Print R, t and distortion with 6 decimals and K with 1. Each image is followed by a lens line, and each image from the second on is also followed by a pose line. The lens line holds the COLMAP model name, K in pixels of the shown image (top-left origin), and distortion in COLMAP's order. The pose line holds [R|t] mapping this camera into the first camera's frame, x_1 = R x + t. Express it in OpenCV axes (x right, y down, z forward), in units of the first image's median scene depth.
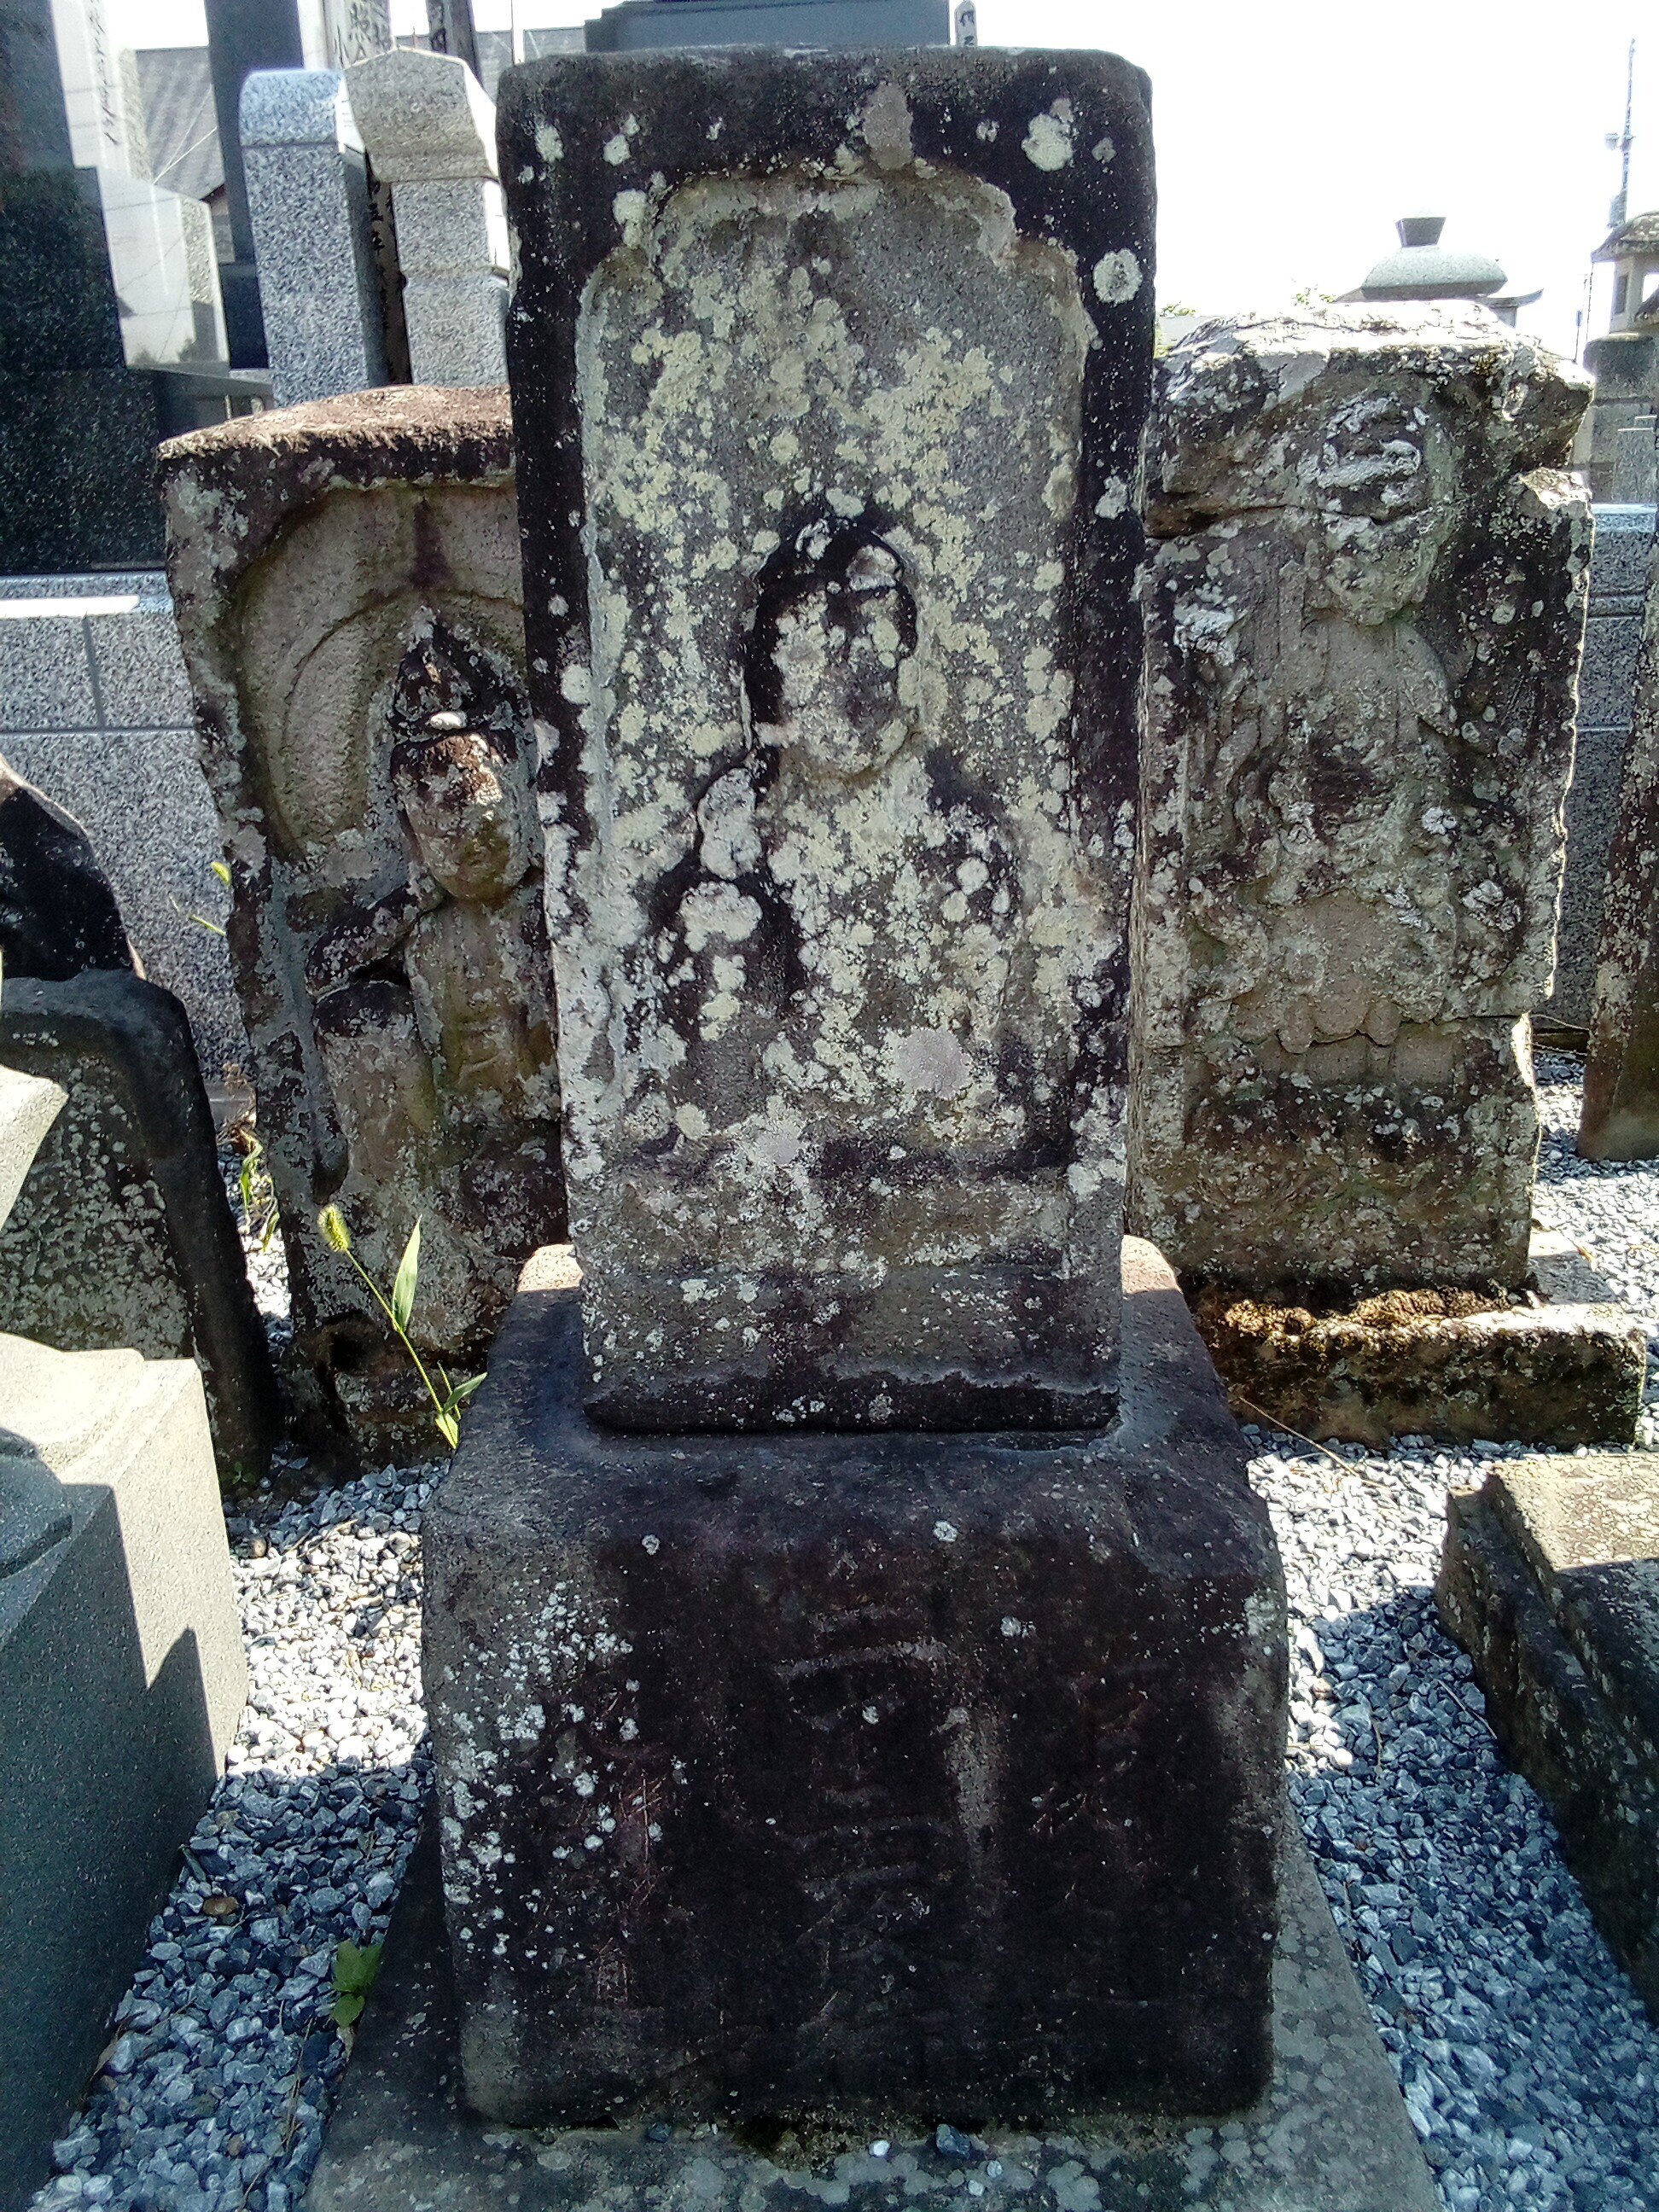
lens RADIAL K [[1881.1, 0, 831.3], [0, 1881.1, 1086.5], [0, 0, 1]] dist [0.058138, -0.097840]
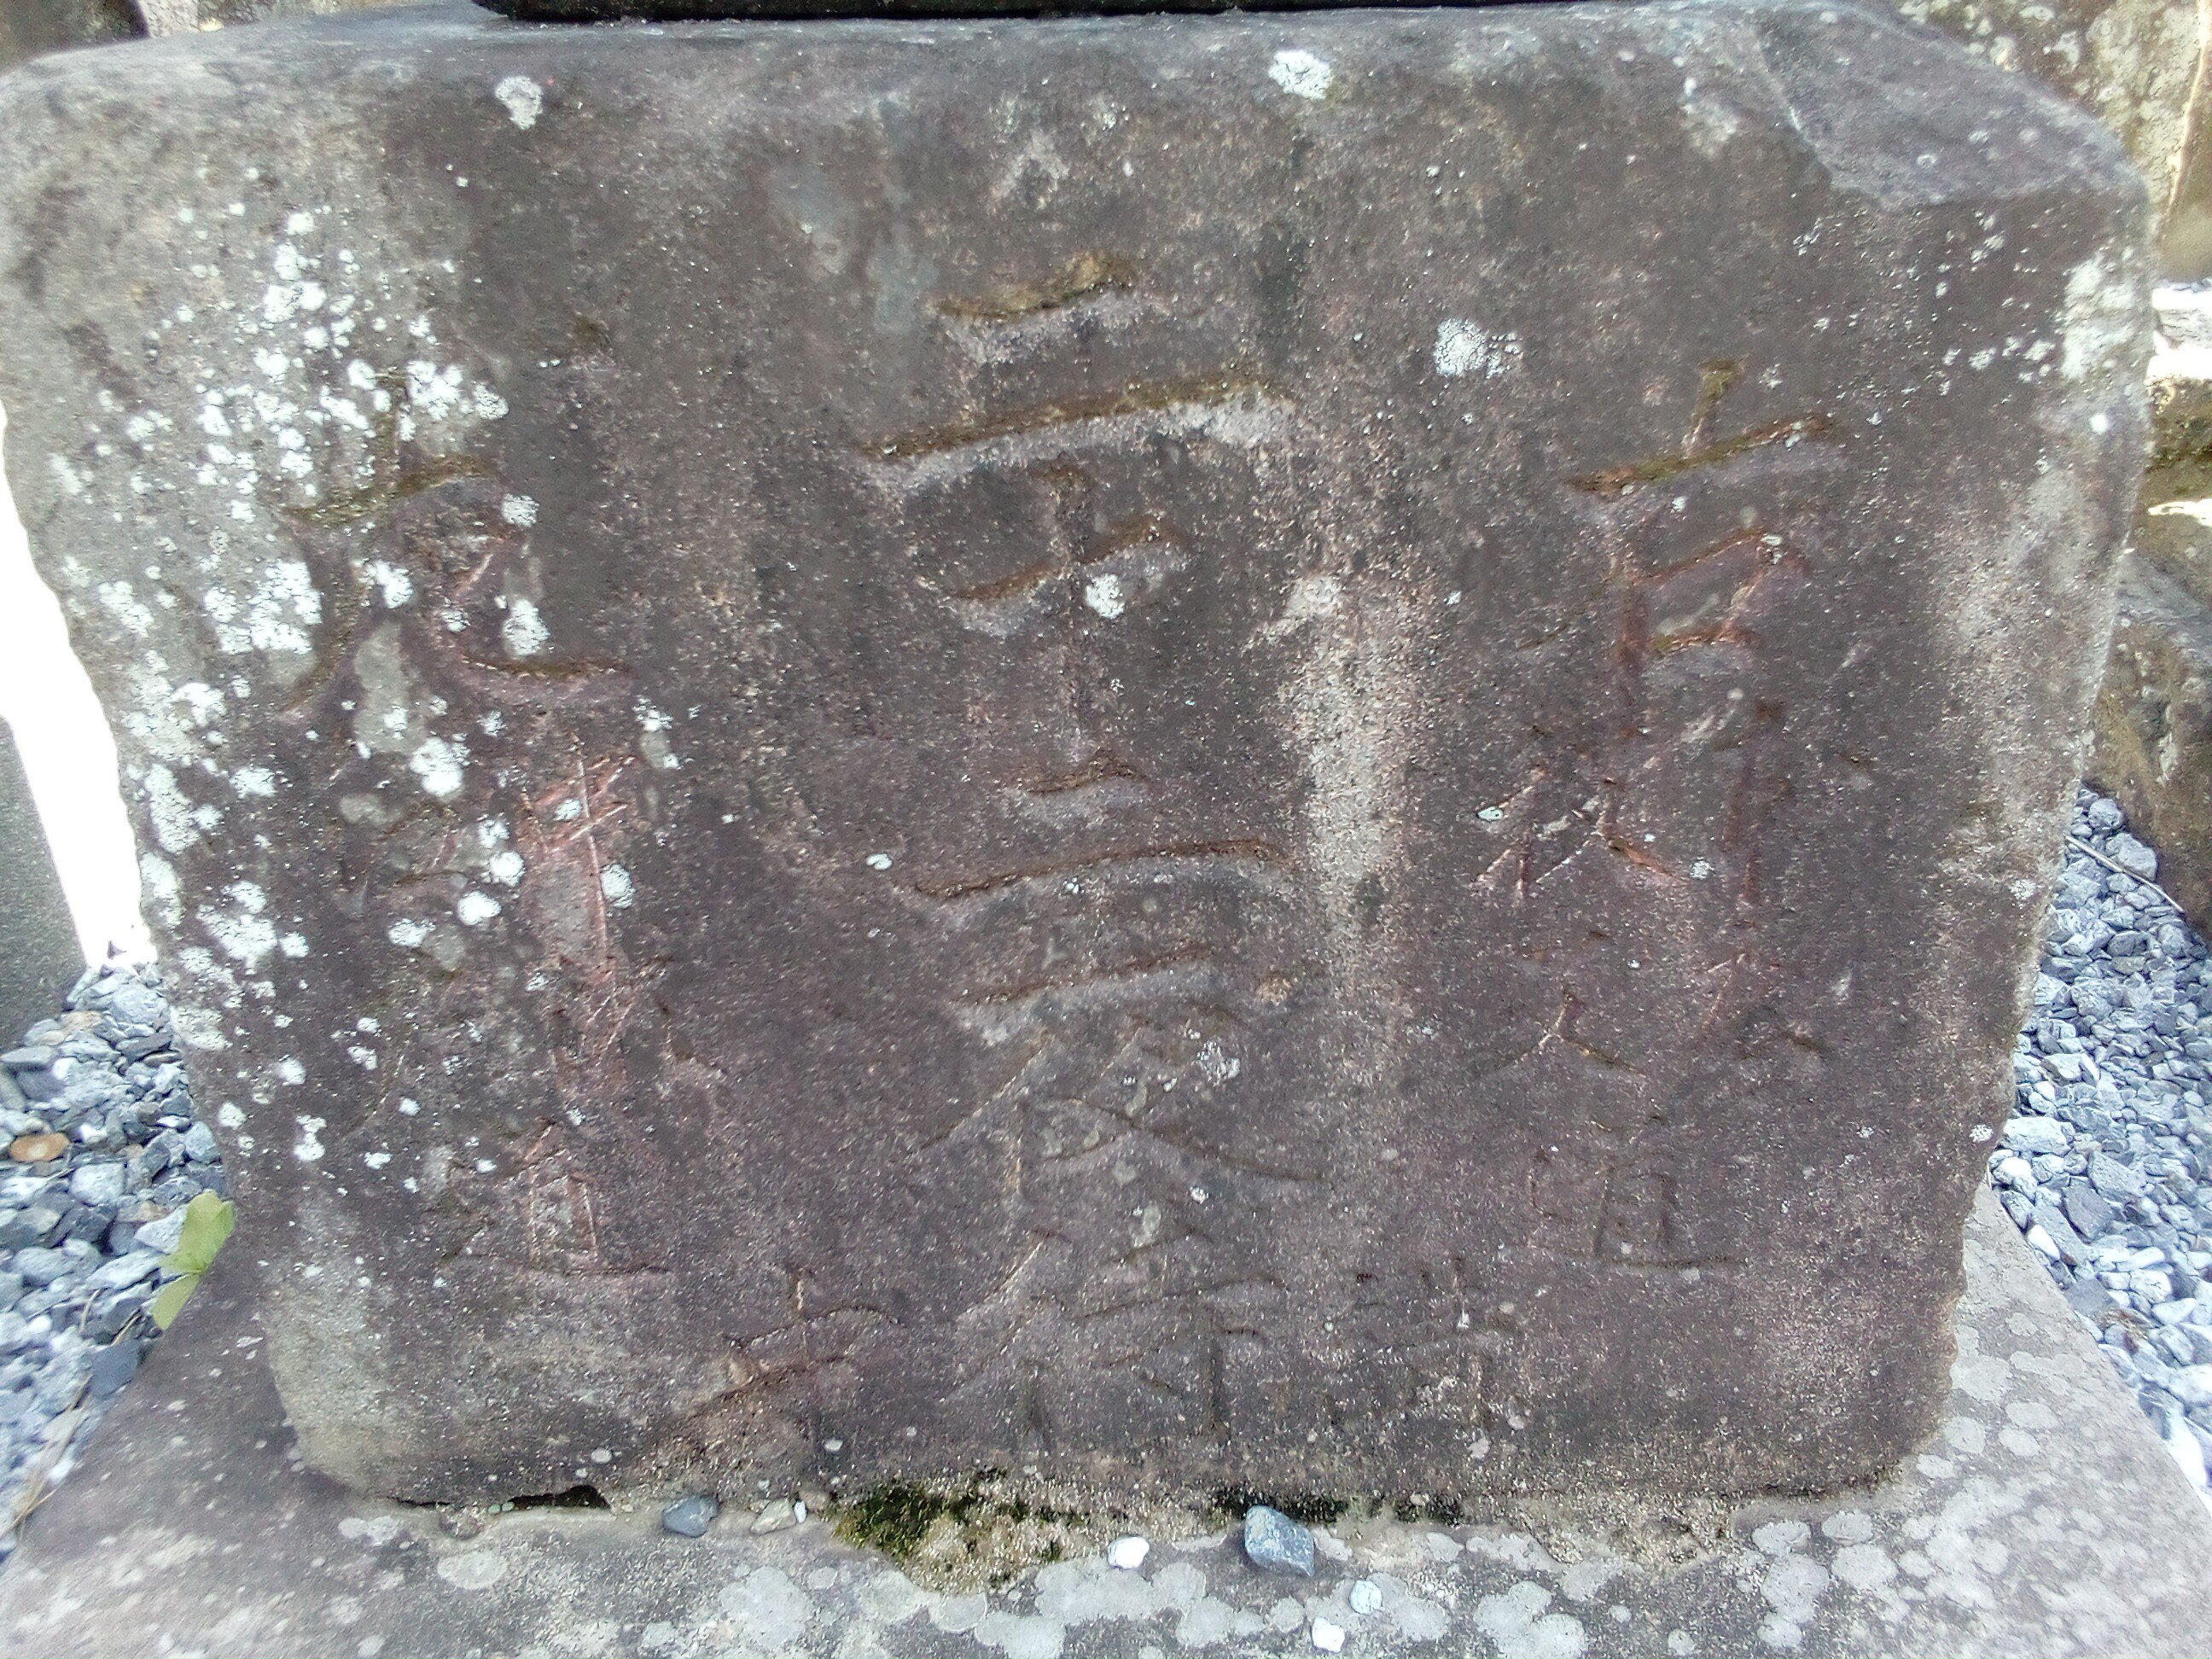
lens RADIAL K [[1881.1, 0, 1112.1], [0, 1881.1, 807.3], [0, 0, 1]] dist [0.058138, -0.097840]
pose [[0.999922, 0.005643, -0.011137, 0.025991], [-0.003834, 0.987716, 0.156213, 0.299216], [0.011882, -0.156158, 0.987661, 0.558113]]
